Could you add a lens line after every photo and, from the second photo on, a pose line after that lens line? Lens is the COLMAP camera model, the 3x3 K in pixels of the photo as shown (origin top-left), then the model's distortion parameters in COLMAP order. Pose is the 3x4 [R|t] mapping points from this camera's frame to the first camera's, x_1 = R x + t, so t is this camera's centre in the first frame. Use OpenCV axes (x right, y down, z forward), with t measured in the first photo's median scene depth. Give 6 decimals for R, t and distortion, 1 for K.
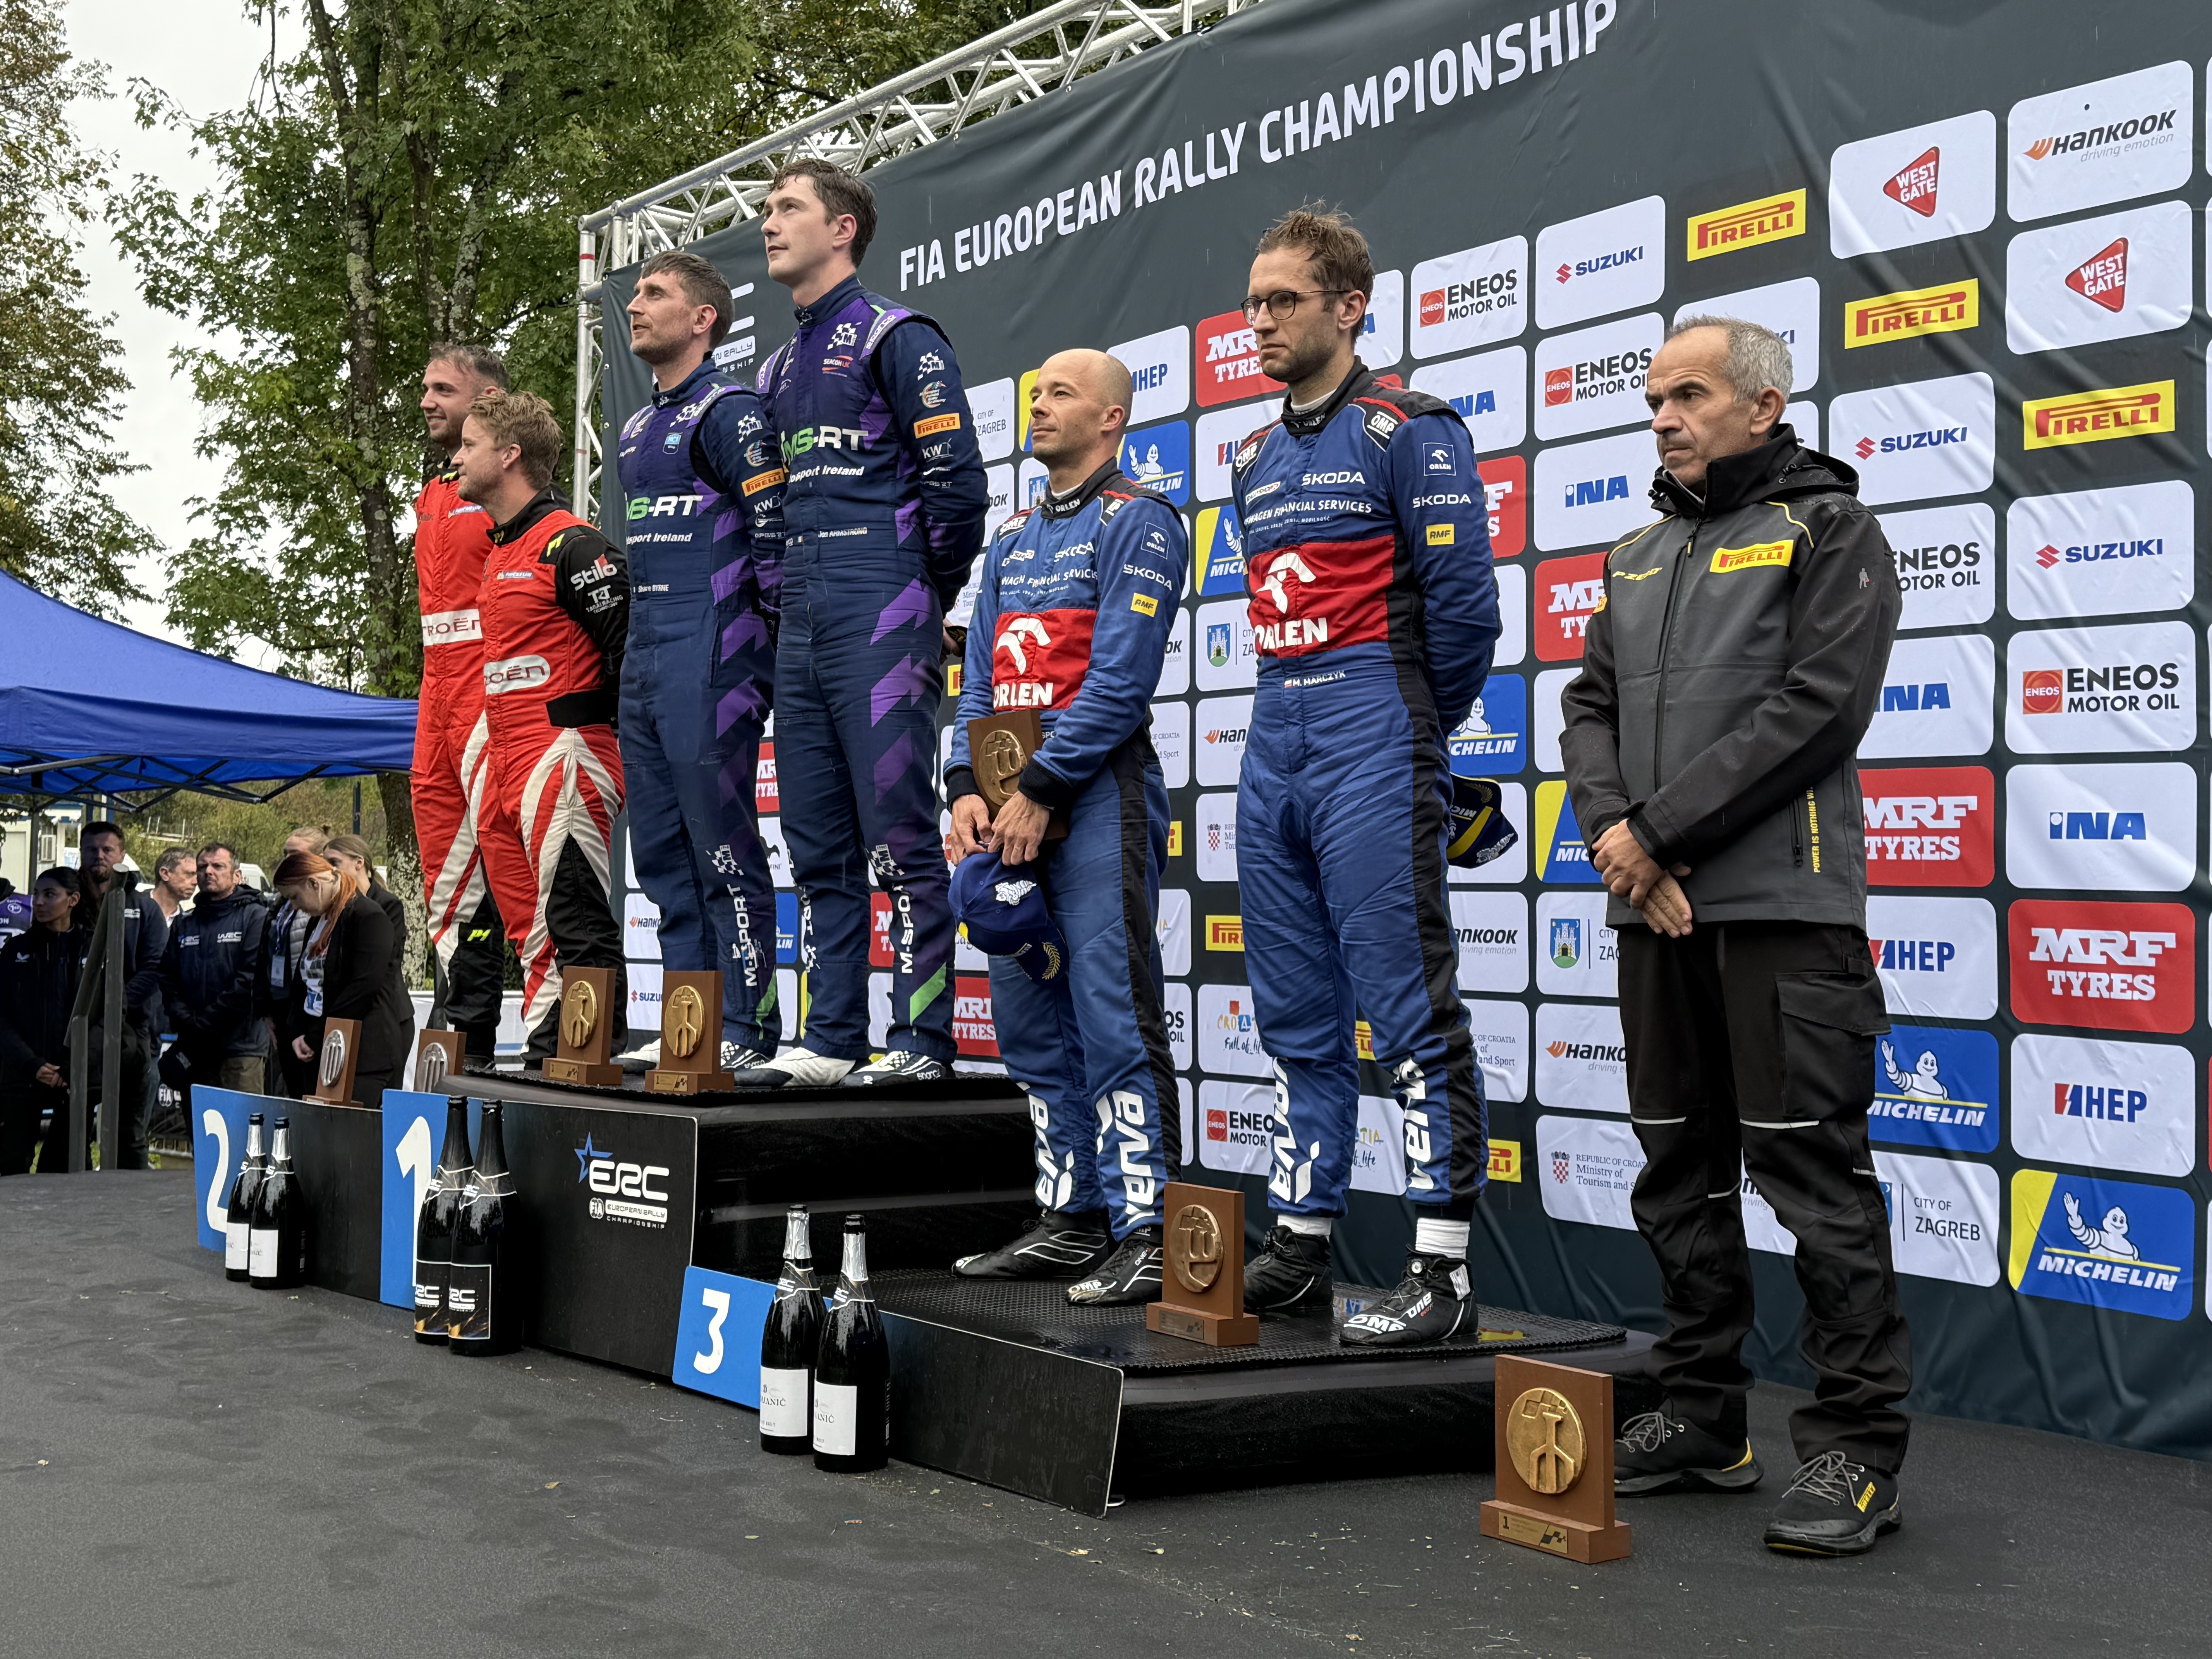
lens RADIAL K [[2541.0, 0, 1061.3], [0, 2541.0, 809.3], [0, 0, 1]] dist [0.206838, -0.486675]
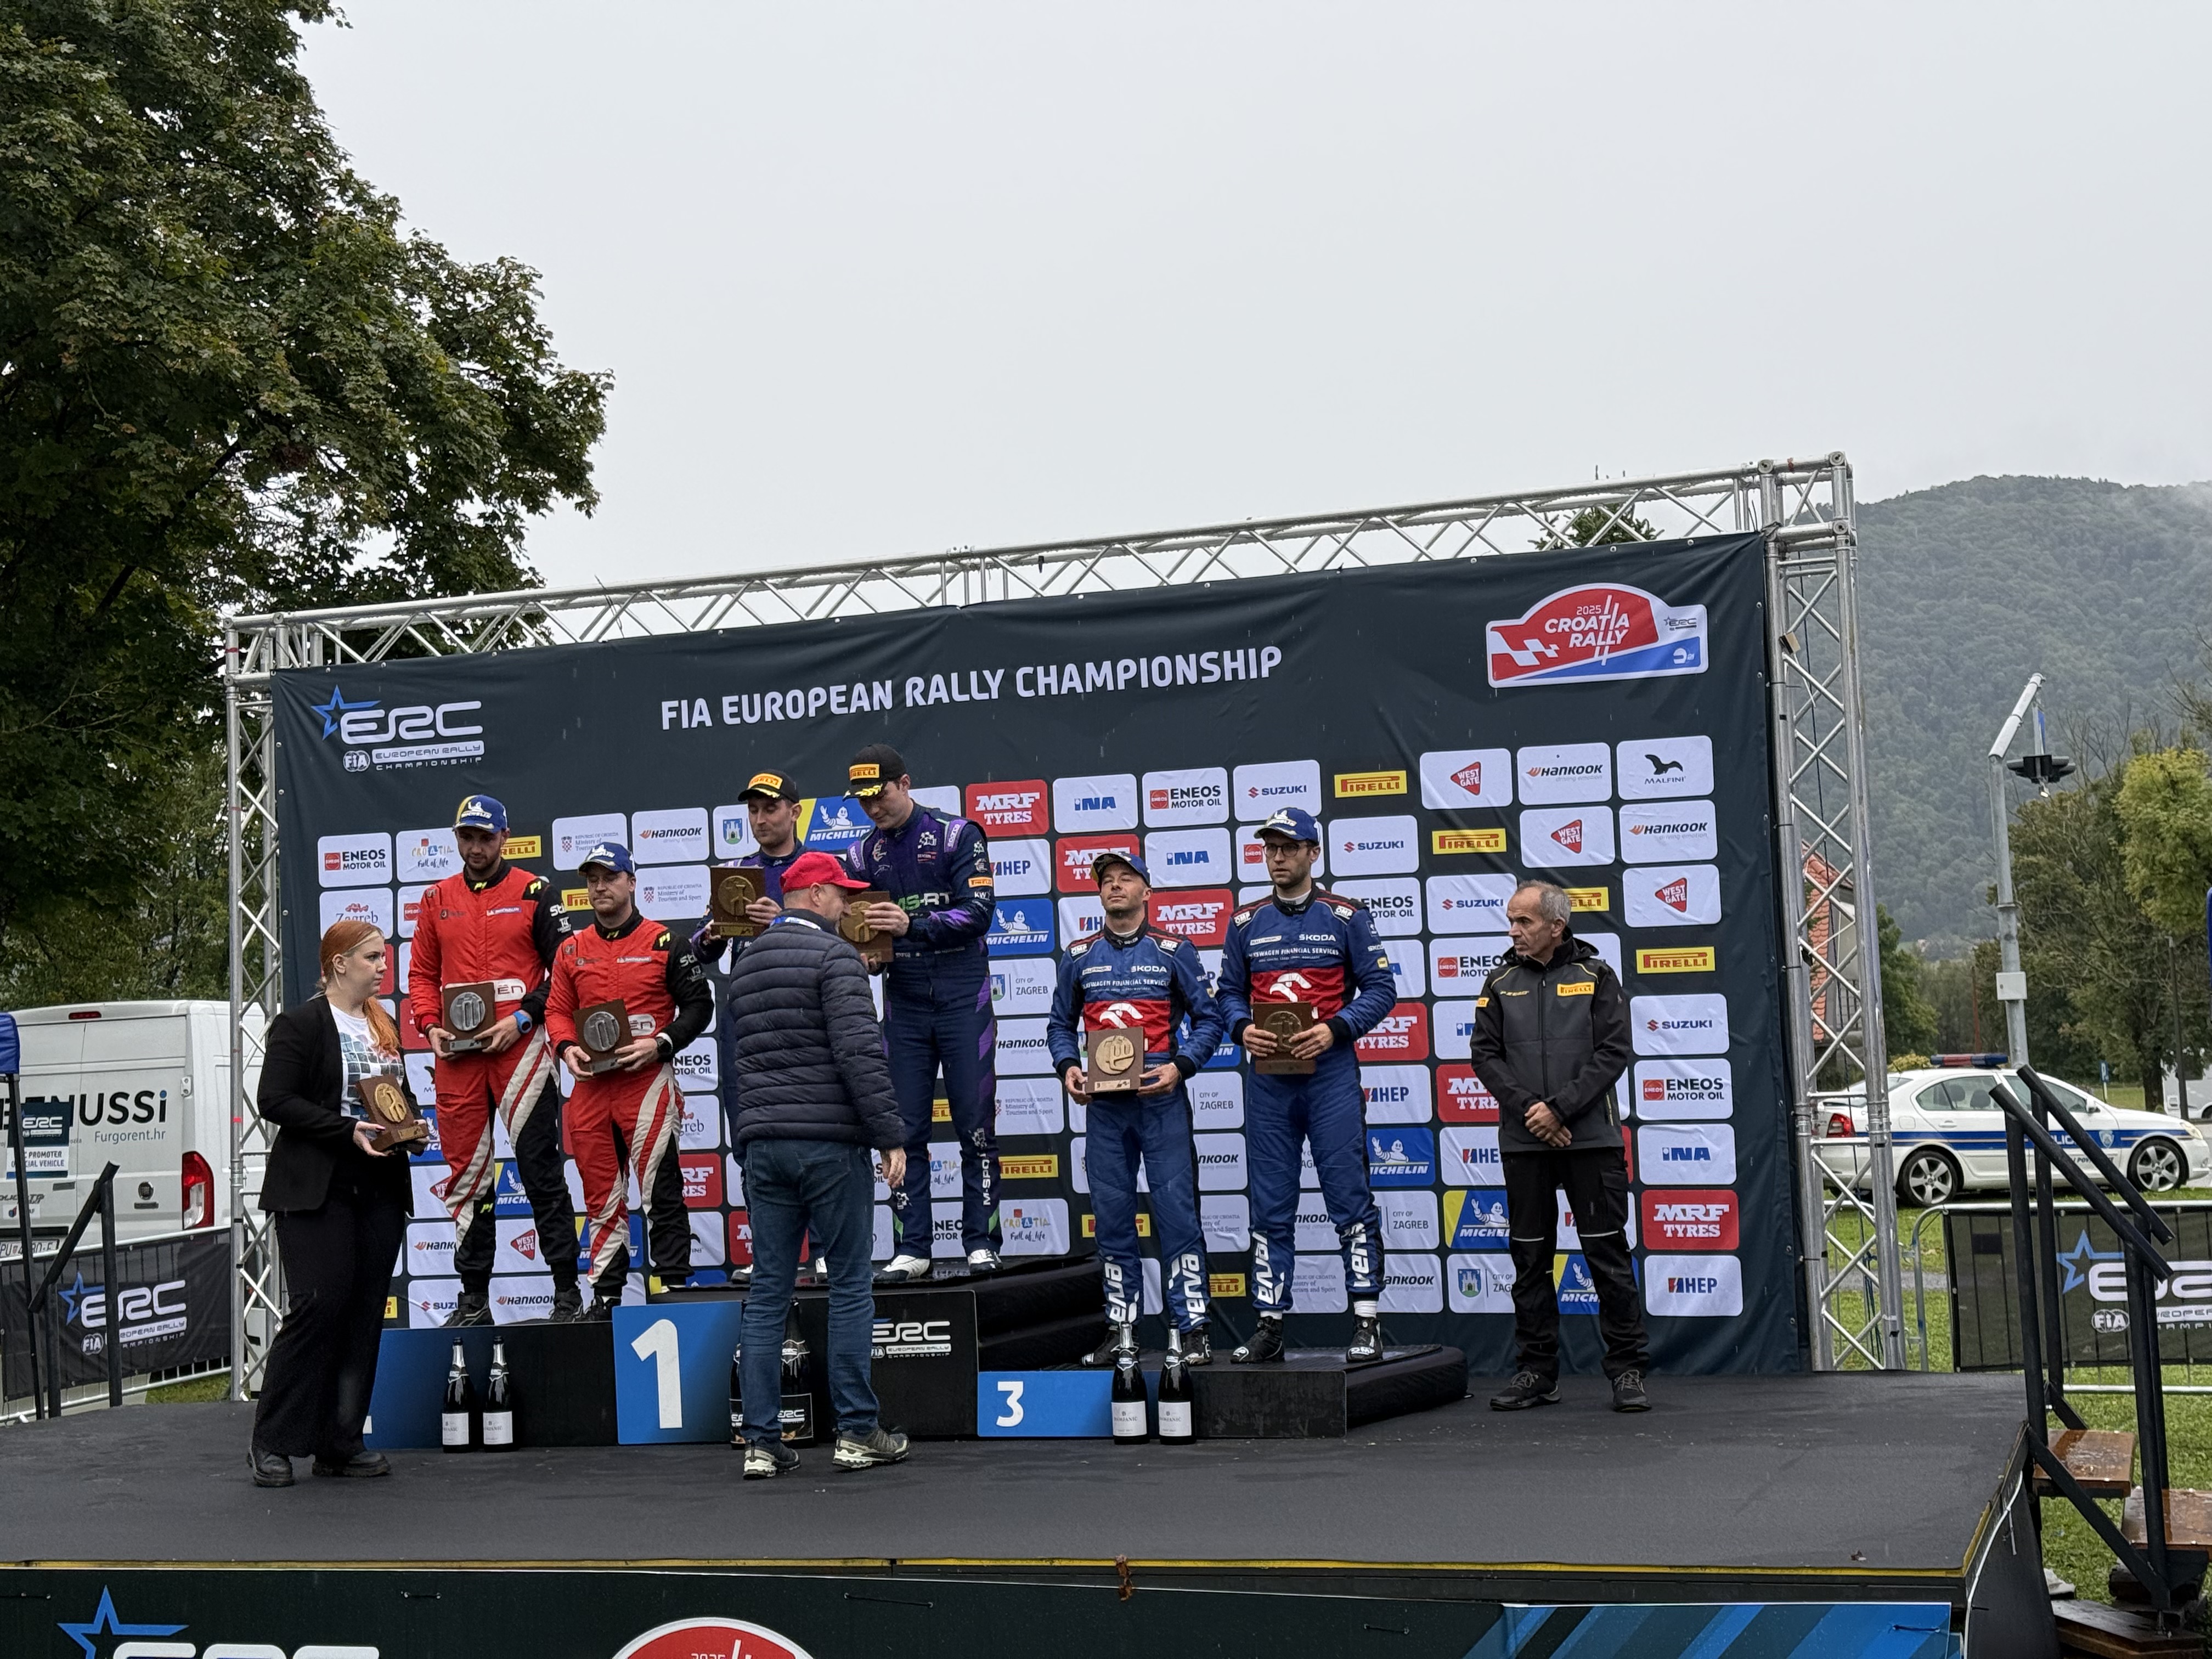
lens RADIAL K [[3076.4, 0, 1106.0], [0, 3076.4, 829.5], [0, 0, 1]] dist [0.149642, -0.110167]
pose [[0.830418, -0.004173, 0.557126, -1.294167], [0.030199, 0.998839, -0.037531, -0.119879], [-0.556322, 0.047991, 0.829580, -0.880168]]
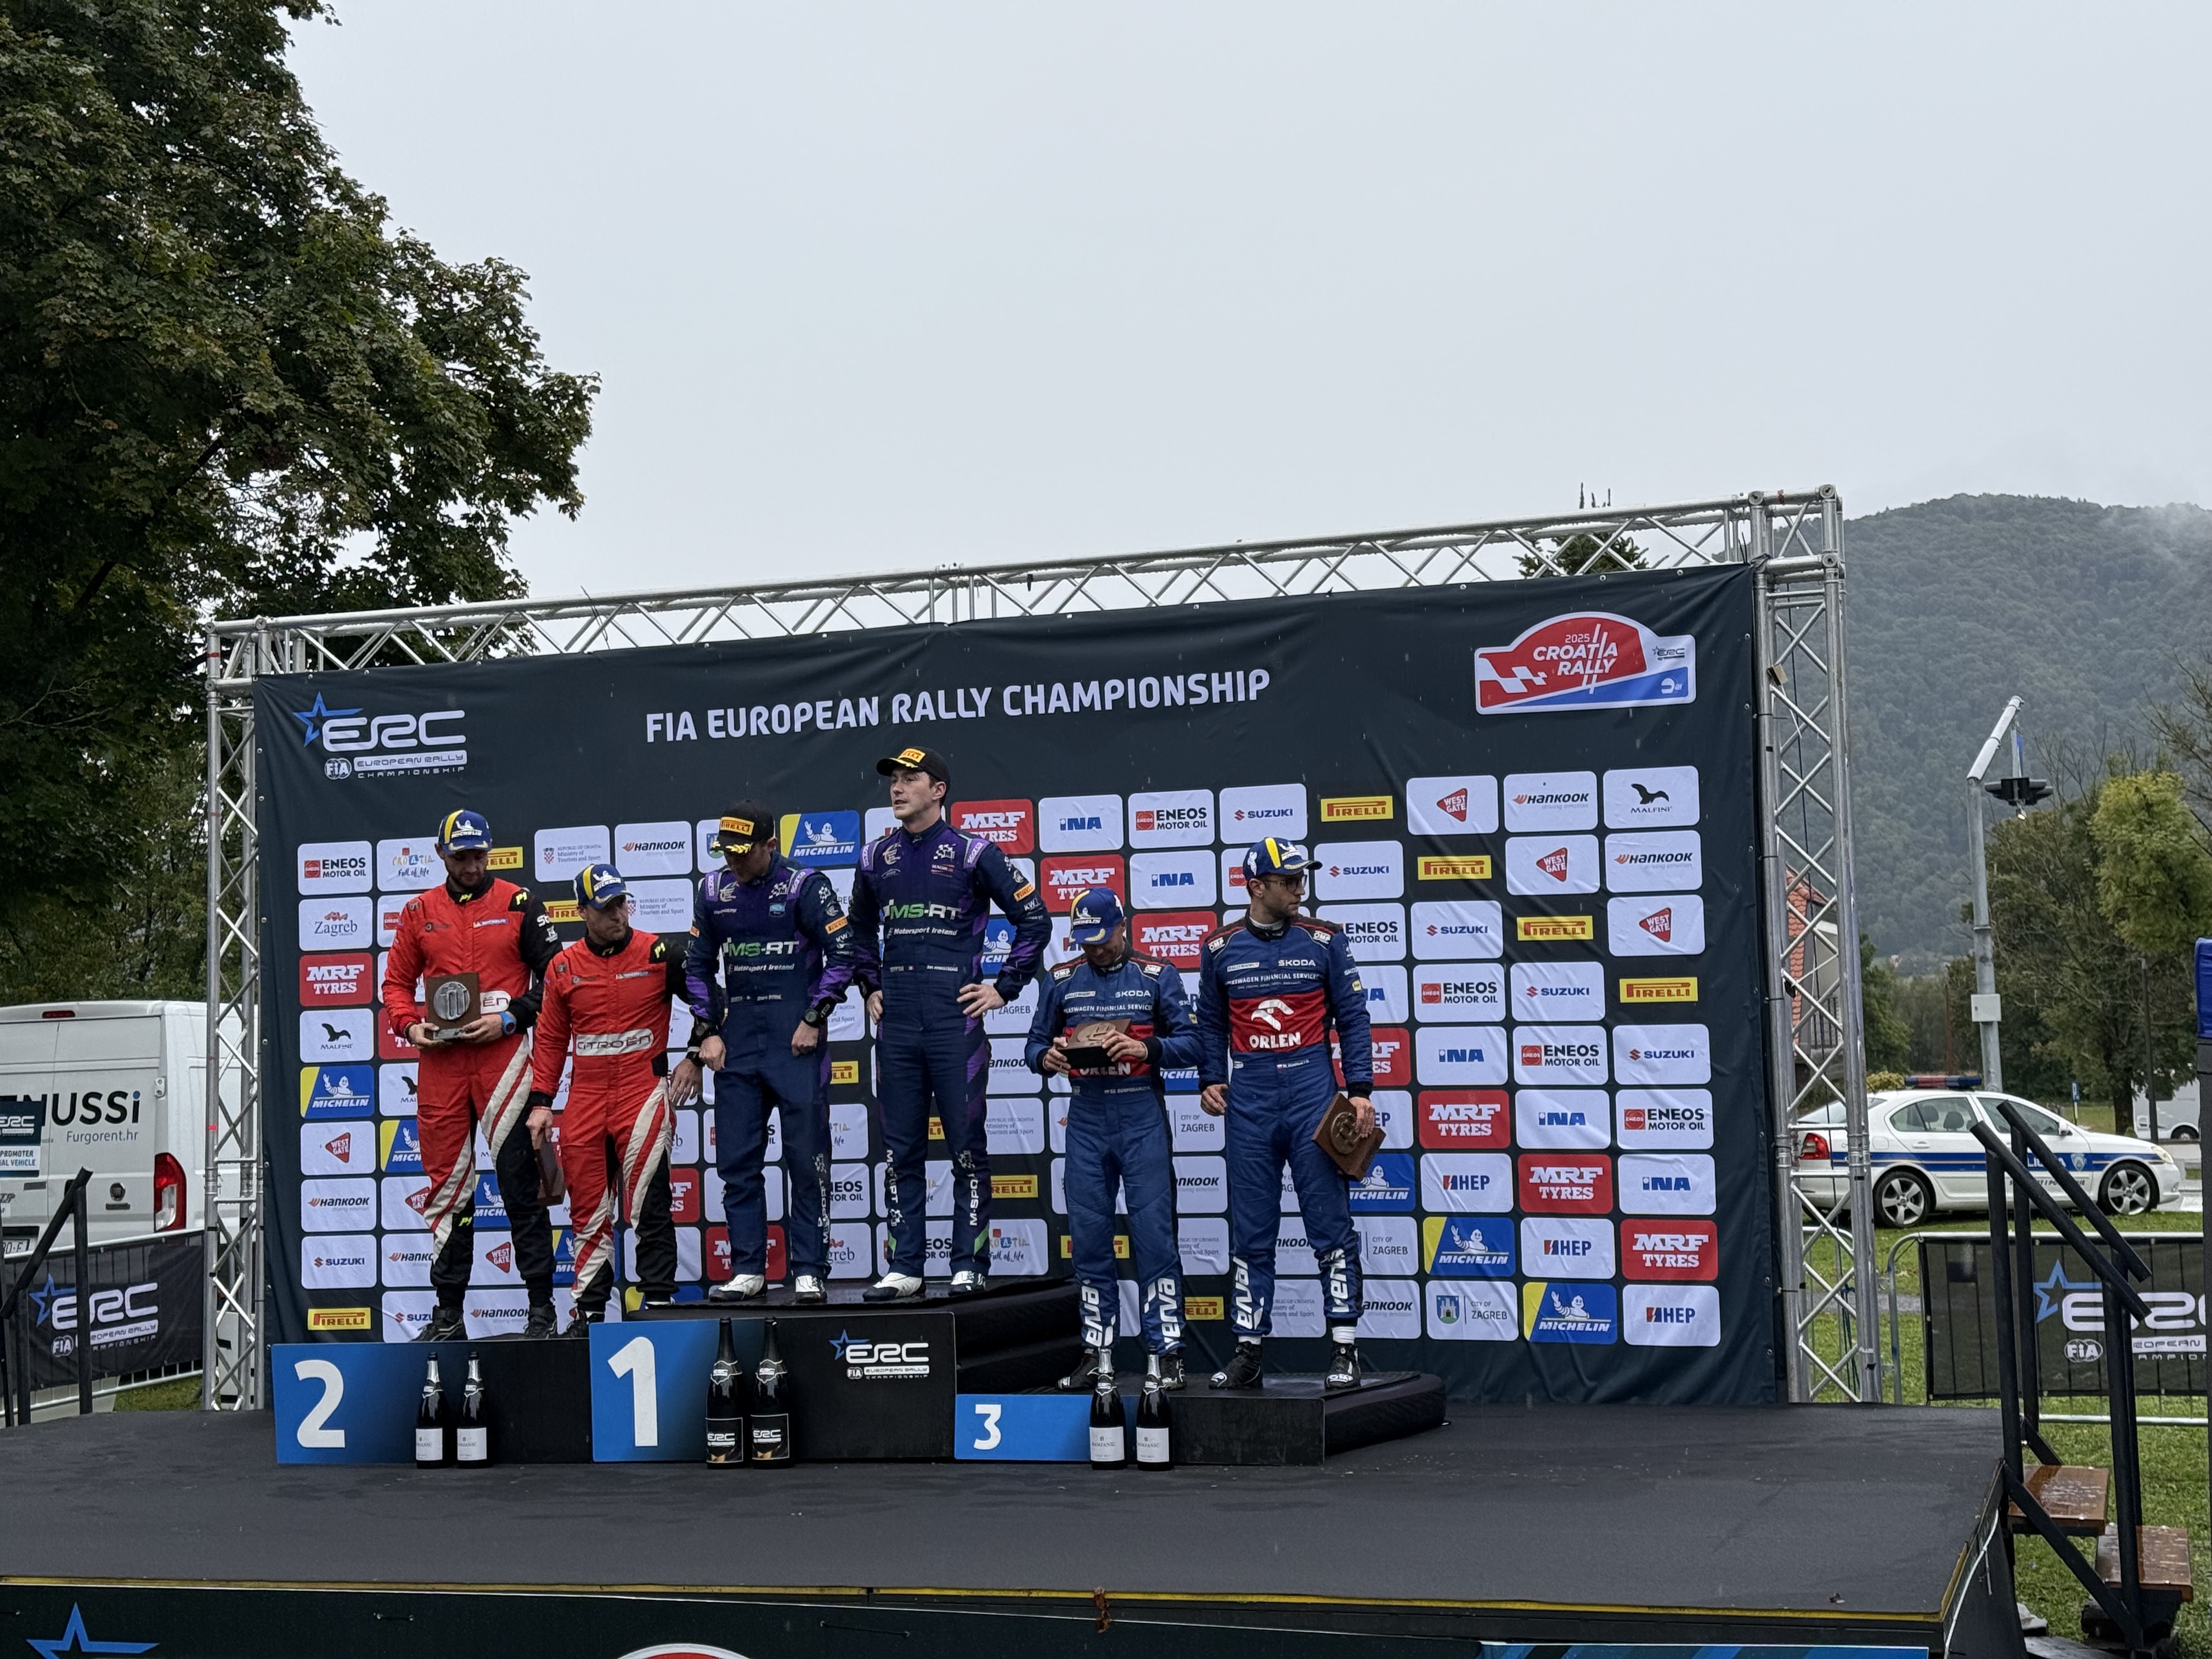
lens RADIAL K [[3076.1, 0, 1117.6], [0, 3076.1, 844.4], [0, 0, 1]] dist [0.148899, -0.101610]
pose [[0.824412, 0.006242, 0.565956, -1.295755], [0.015882, 0.999290, -0.034156, -0.133038], [-0.565768, 0.037147, 0.823727, -0.873395]]
